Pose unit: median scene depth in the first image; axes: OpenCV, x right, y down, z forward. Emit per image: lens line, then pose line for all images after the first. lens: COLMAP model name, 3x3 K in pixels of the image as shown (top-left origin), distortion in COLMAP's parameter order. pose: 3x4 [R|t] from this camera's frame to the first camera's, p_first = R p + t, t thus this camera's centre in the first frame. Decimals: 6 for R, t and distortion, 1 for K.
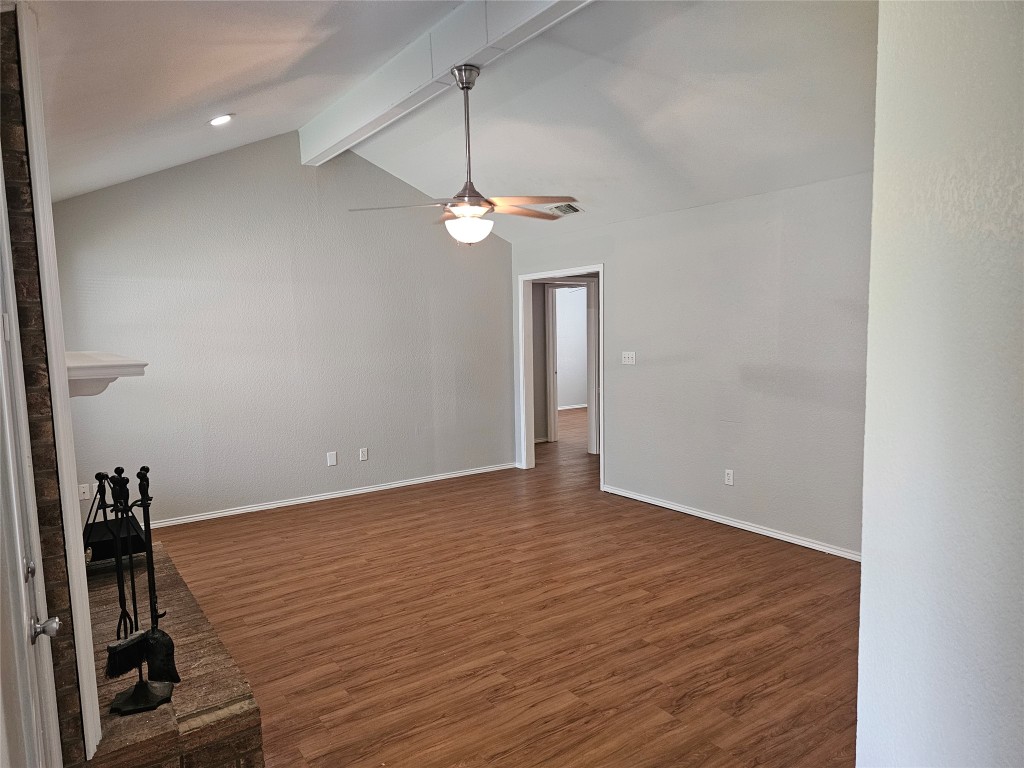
lens RADIAL K [[685.4, 0, 510.8], [0, 685.4, 385.8], [0, 0, 1]] dist [0.074102, -0.067566]
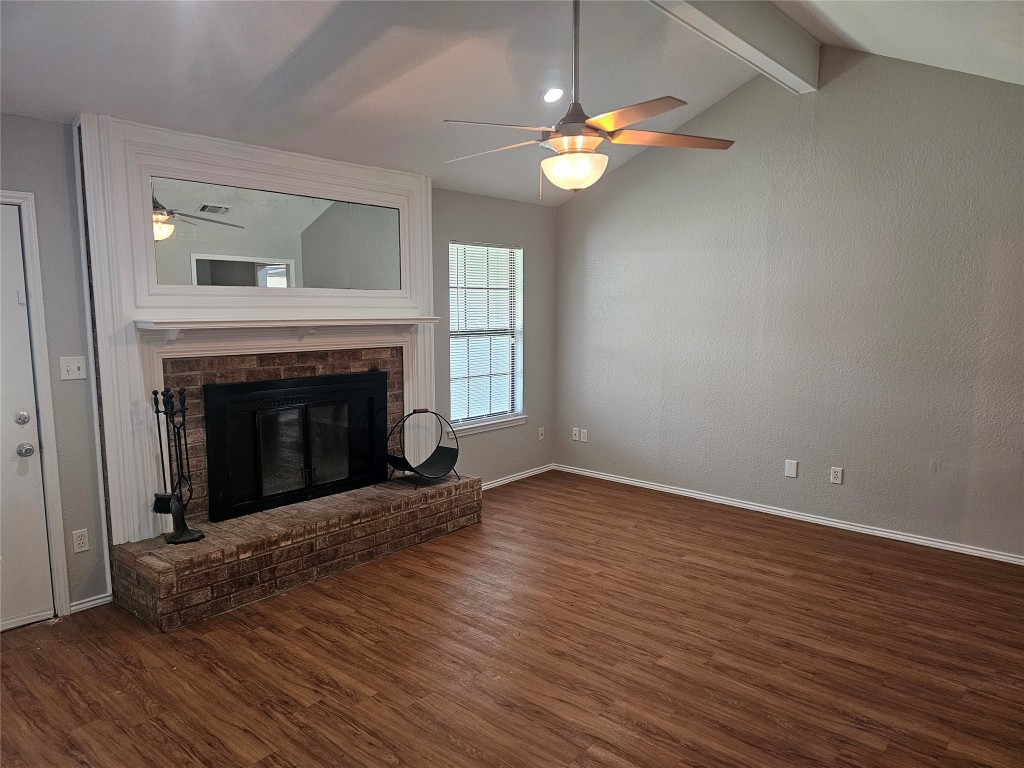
lens RADIAL K [[685.4, 0, 508.5], [0, 685.4, 390.8], [0, 0, 1]] dist [0.074102, -0.067566]
pose [[0.253160, 0.149492, -0.955804, 0.541695], [-0.096239, 0.986980, 0.128877, -0.071600], [0.962626, 0.059359, 0.264251, 0.631005]]
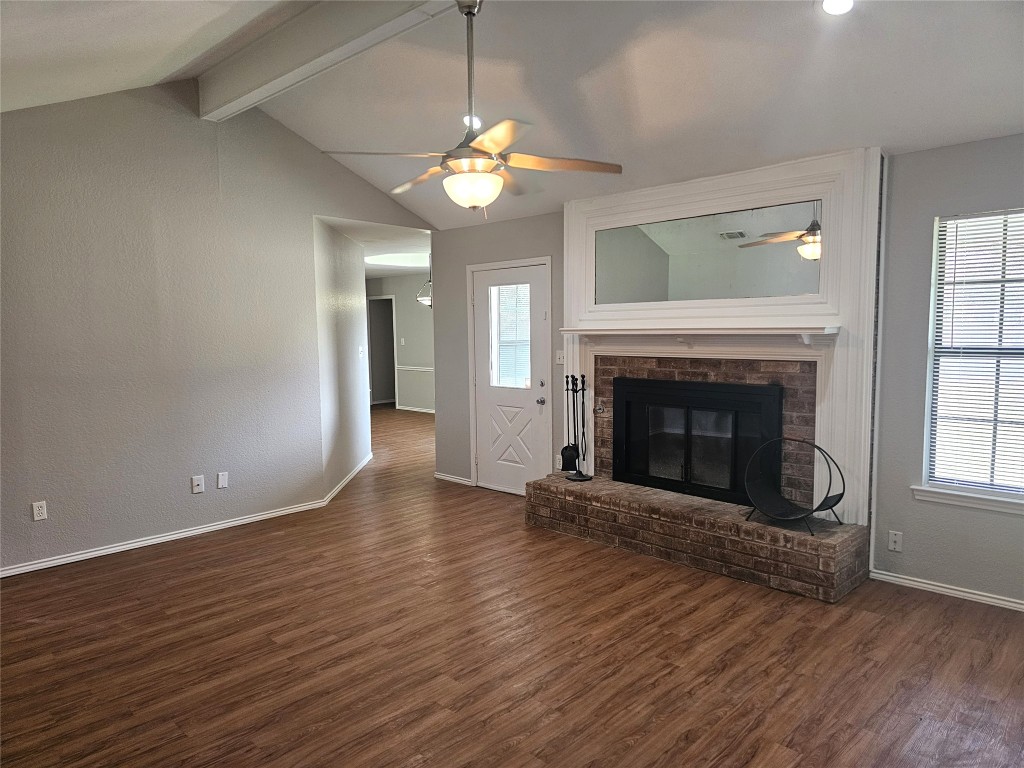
lens RADIAL K [[685.4, 0, 509.6], [0, 685.4, 382.1], [0, 0, 1]] dist [0.074102, -0.067566]
pose [[-0.978238, 0.054274, -0.200260, 0.058831], [0.019126, 0.984660, 0.173431, -0.122167], [0.206601, 0.165827, -0.964270, 1.510844]]
